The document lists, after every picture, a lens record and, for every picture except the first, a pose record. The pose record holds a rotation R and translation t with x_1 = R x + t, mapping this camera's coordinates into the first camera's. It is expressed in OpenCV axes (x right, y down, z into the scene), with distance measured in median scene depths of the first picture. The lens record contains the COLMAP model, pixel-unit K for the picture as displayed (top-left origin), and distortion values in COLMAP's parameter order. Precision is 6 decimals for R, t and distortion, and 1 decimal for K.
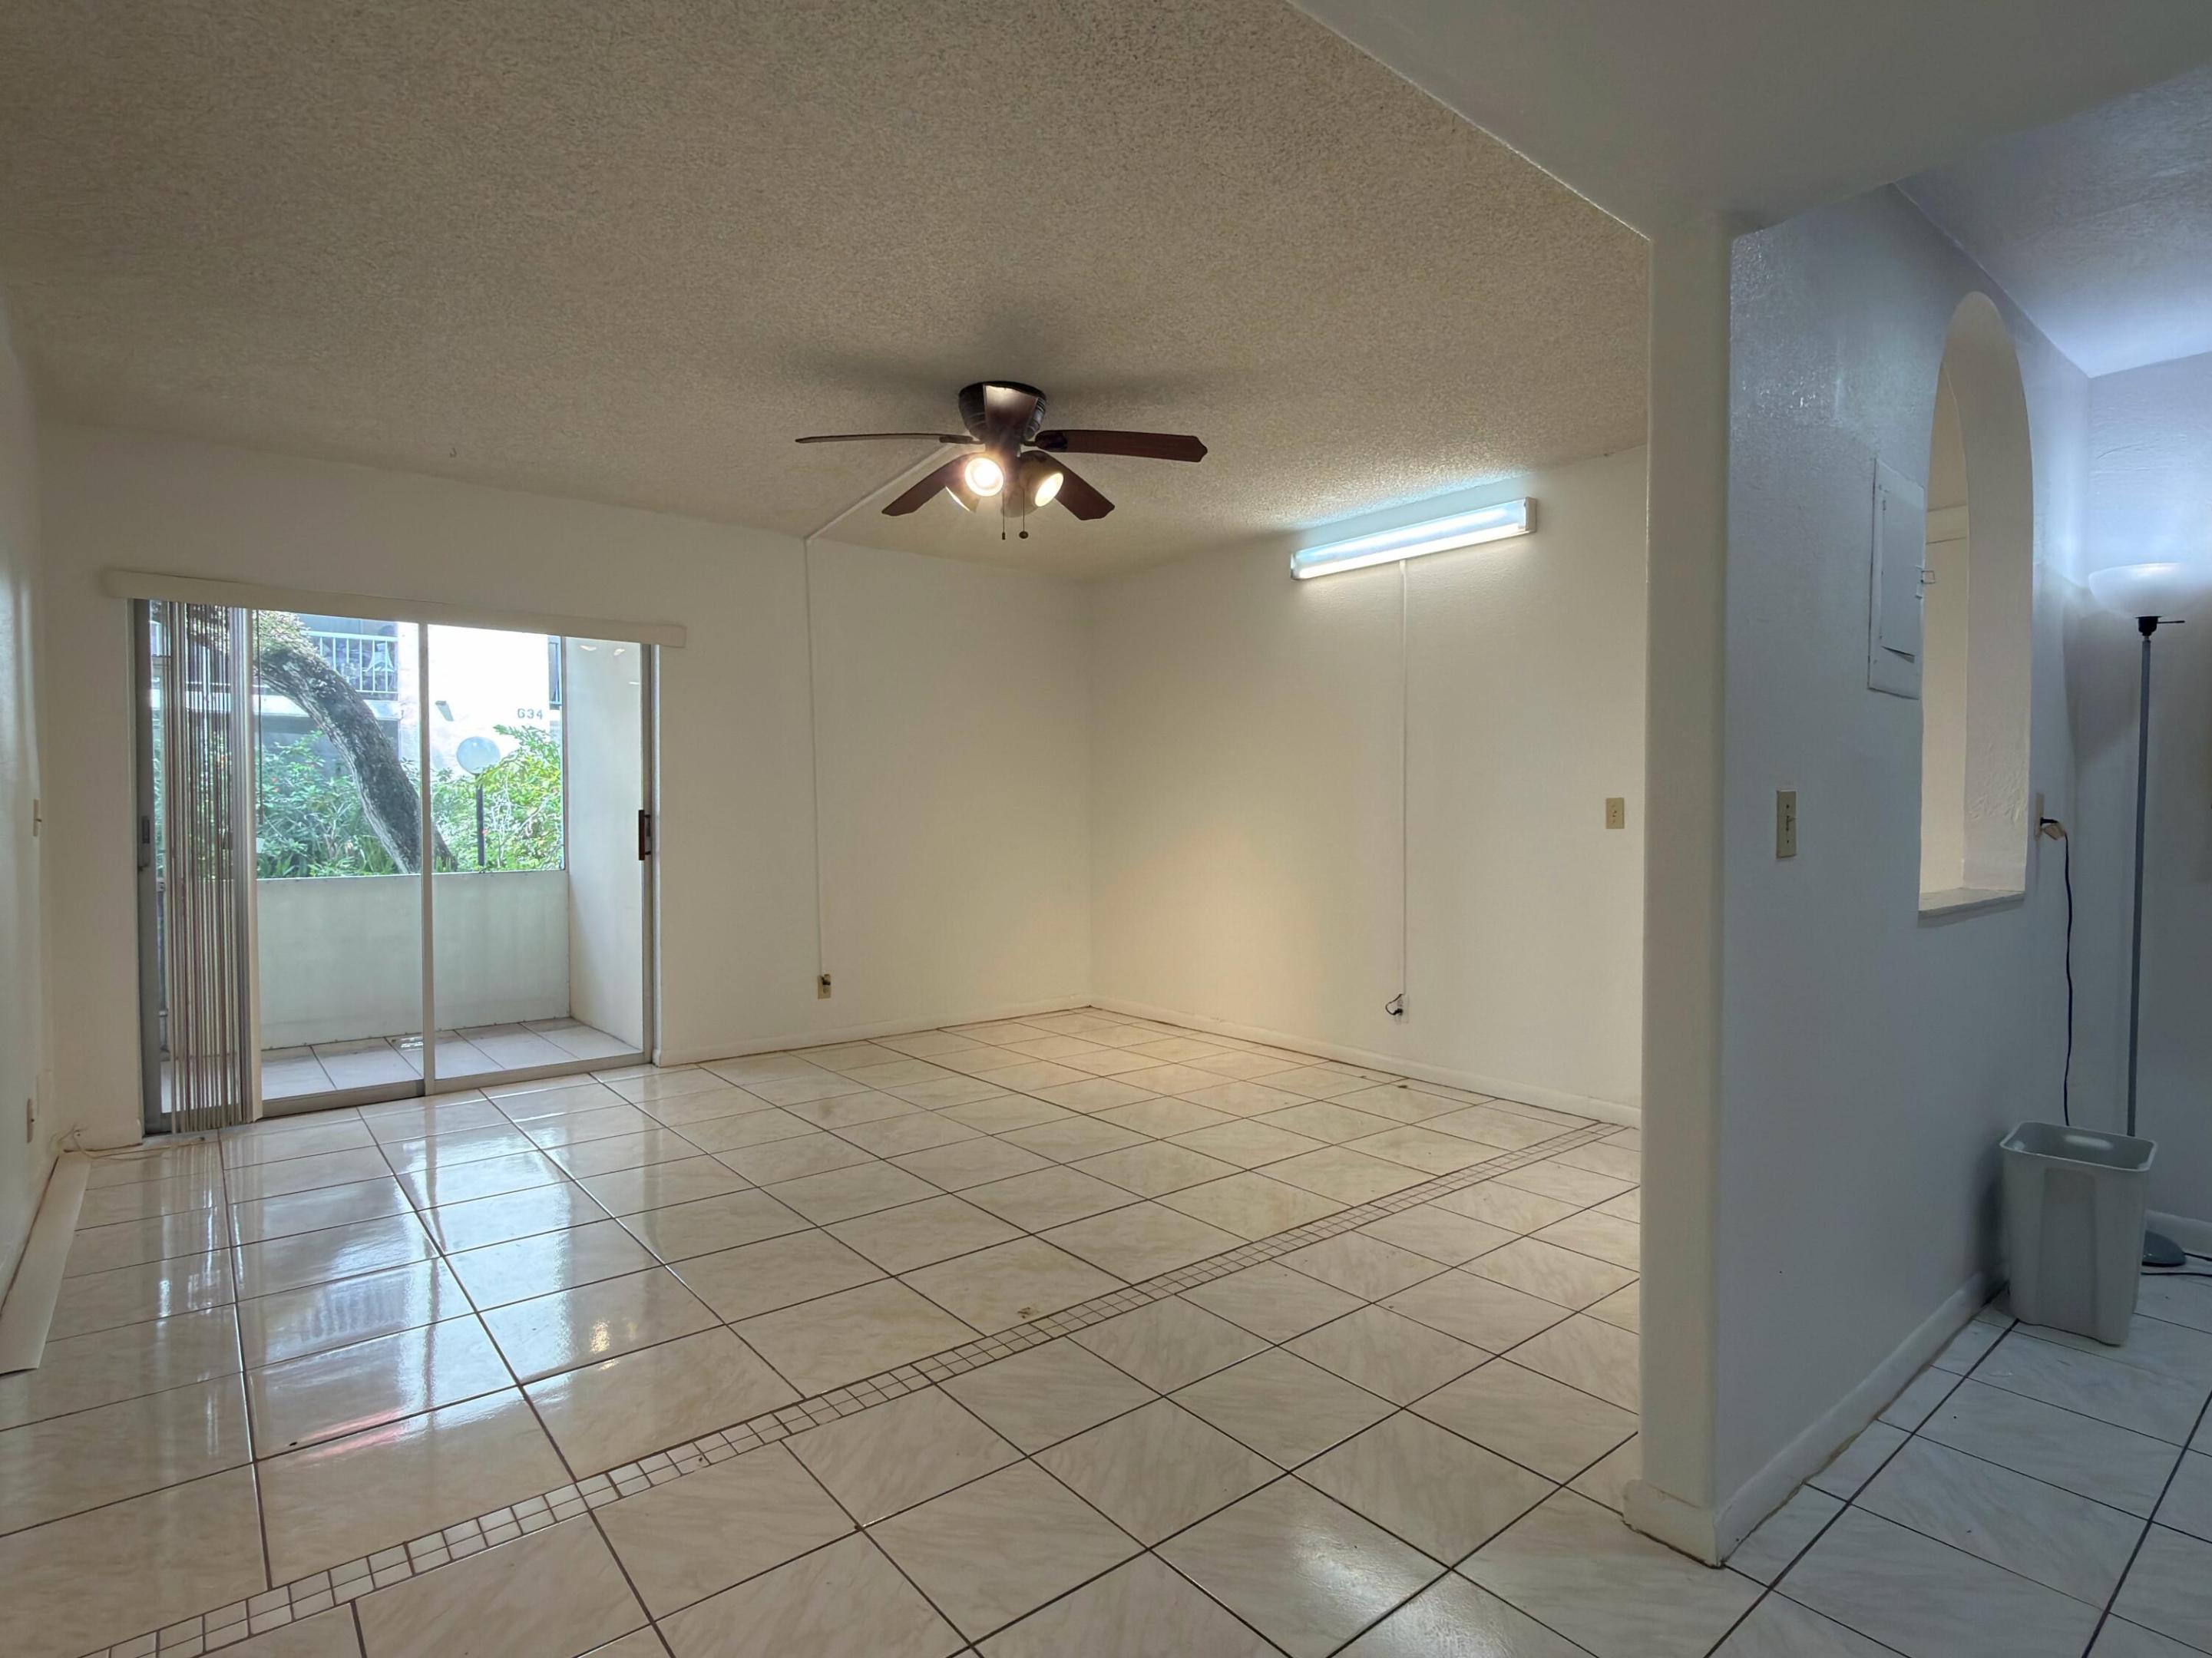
lens RADIAL K [[1141.4, 0, 1106.0], [0, 1141.4, 829.0], [0, 0, 1]] dist [0.001779, -0.000026]
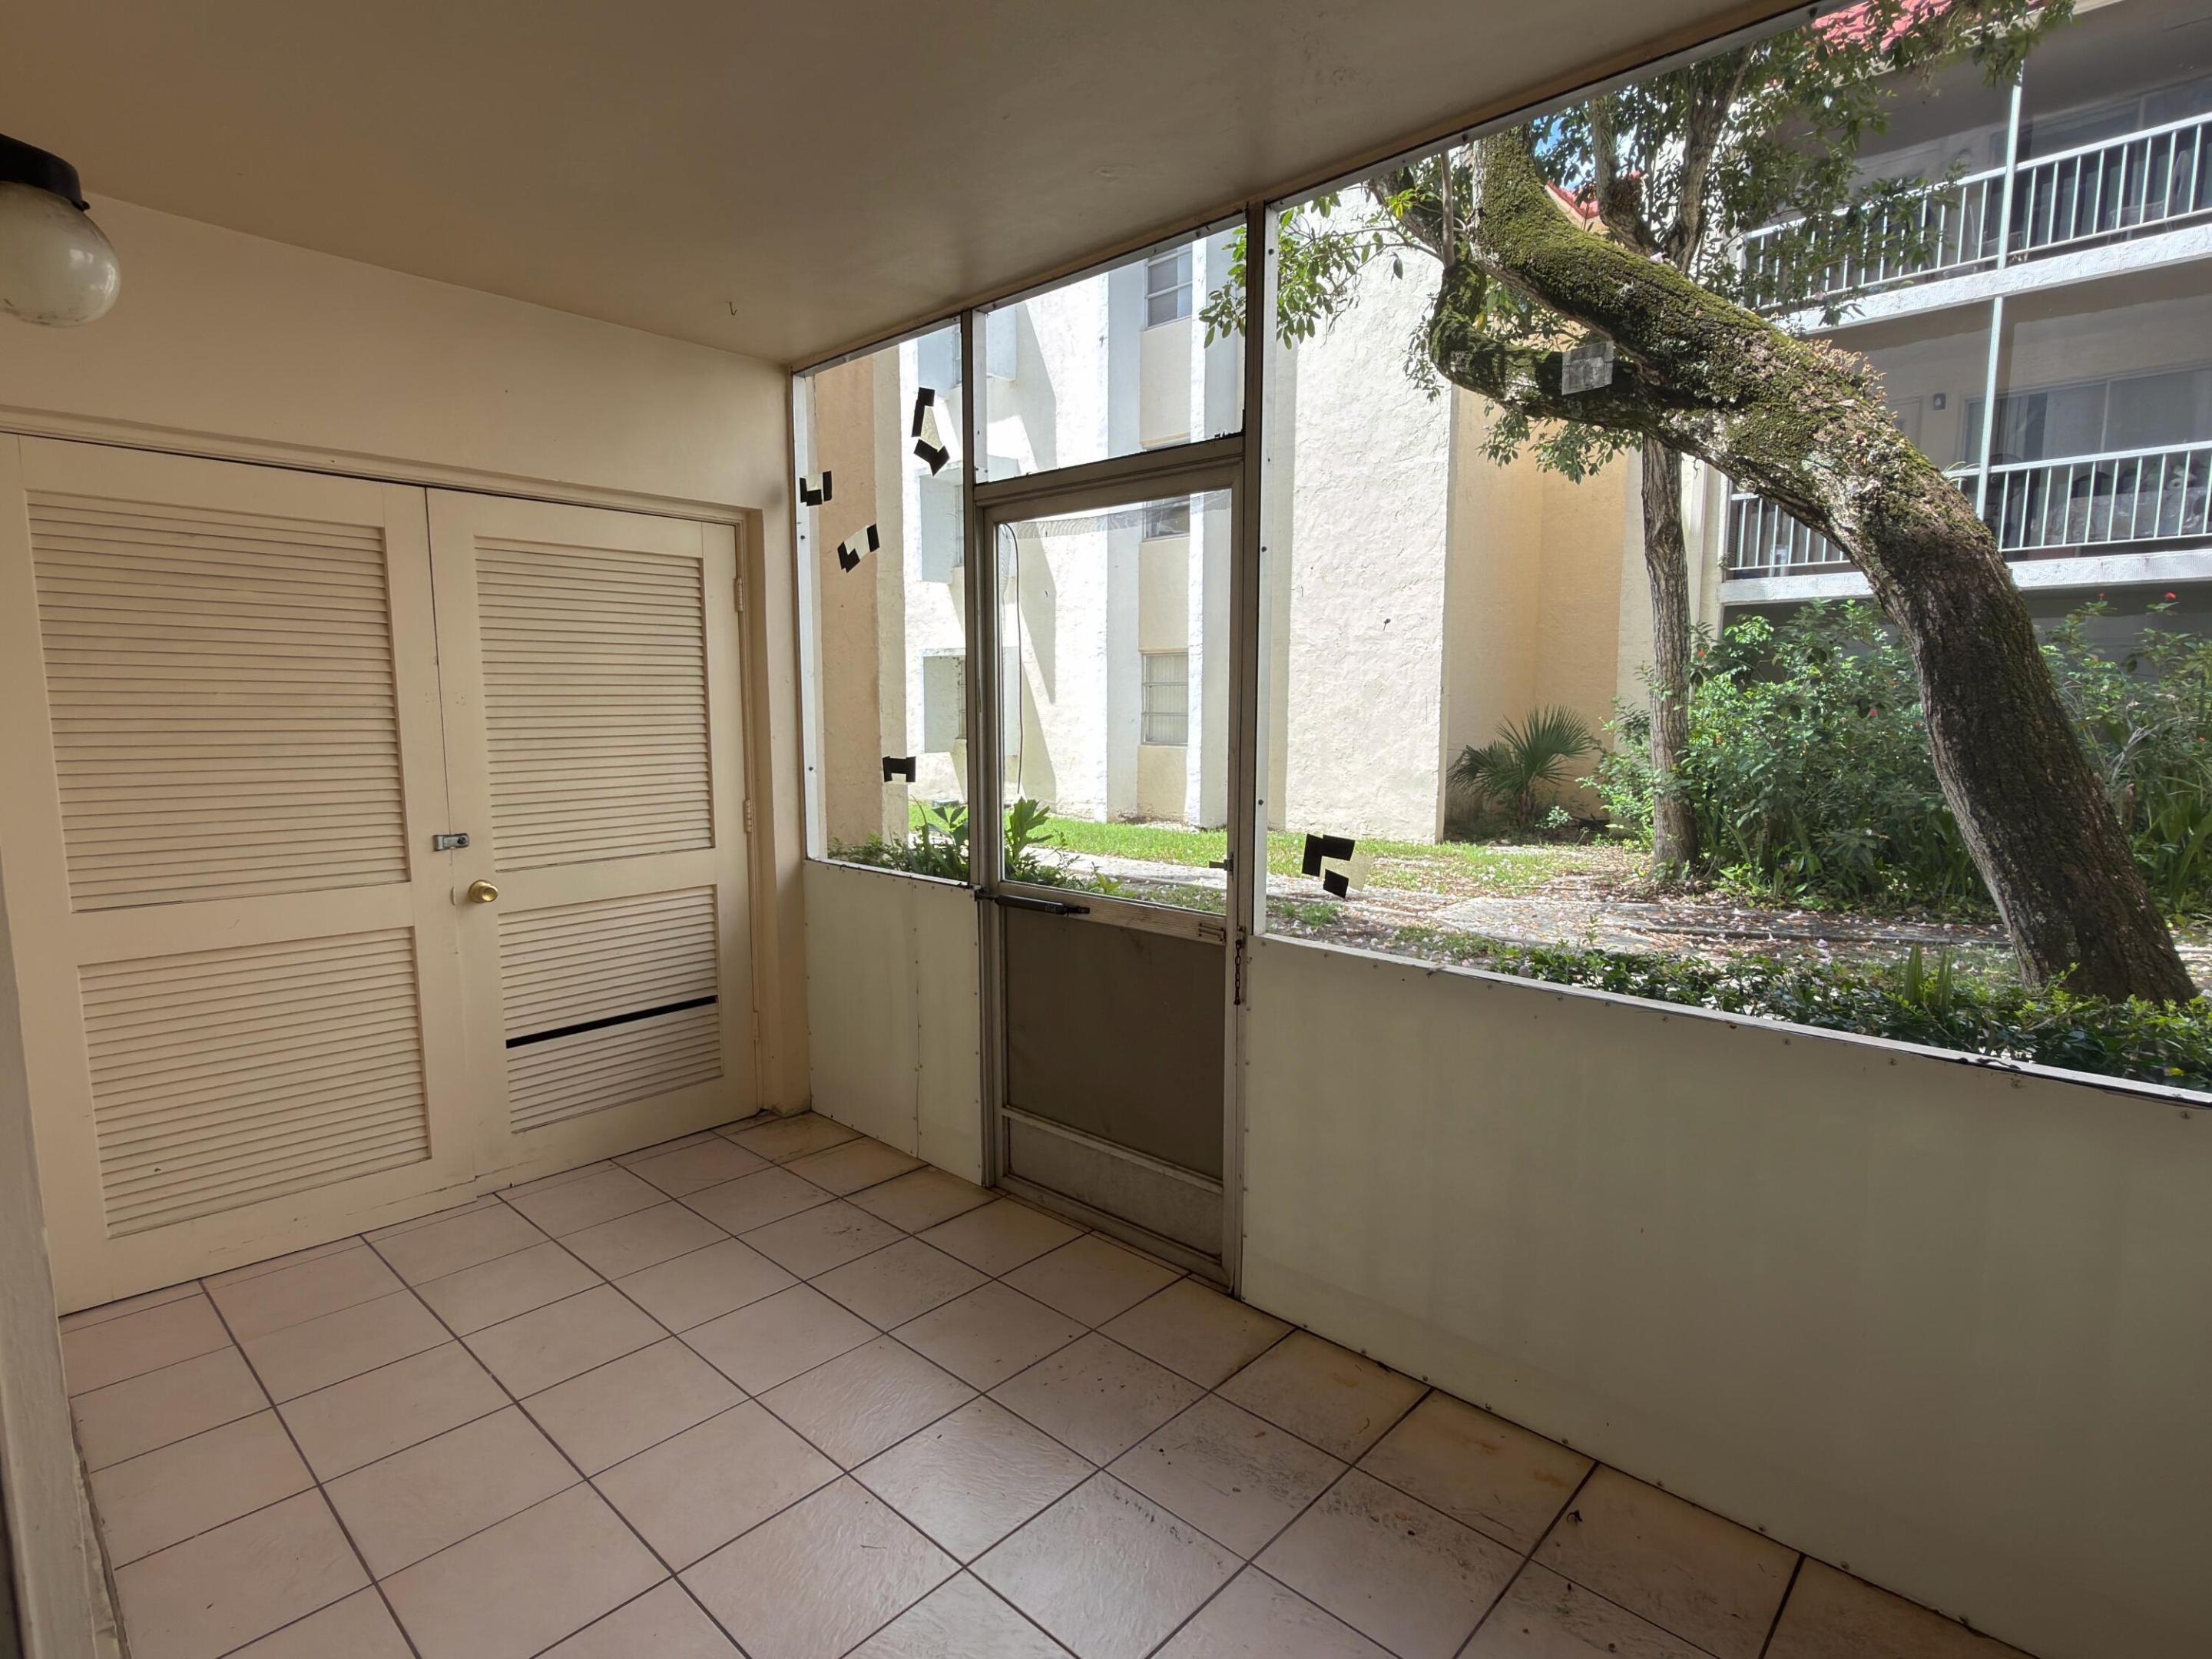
lens RADIAL K [[1108.3, 0, 1106.0], [0, 1108.3, 829.5], [0, 0, 1]] dist [0.000469, 0.000402]
pose [[0.138487, 0.111536, -0.984064, -0.417496], [-0.020062, 0.993750, 0.109810, -0.048439], [0.990161, 0.004535, 0.139859, 0.972933]]
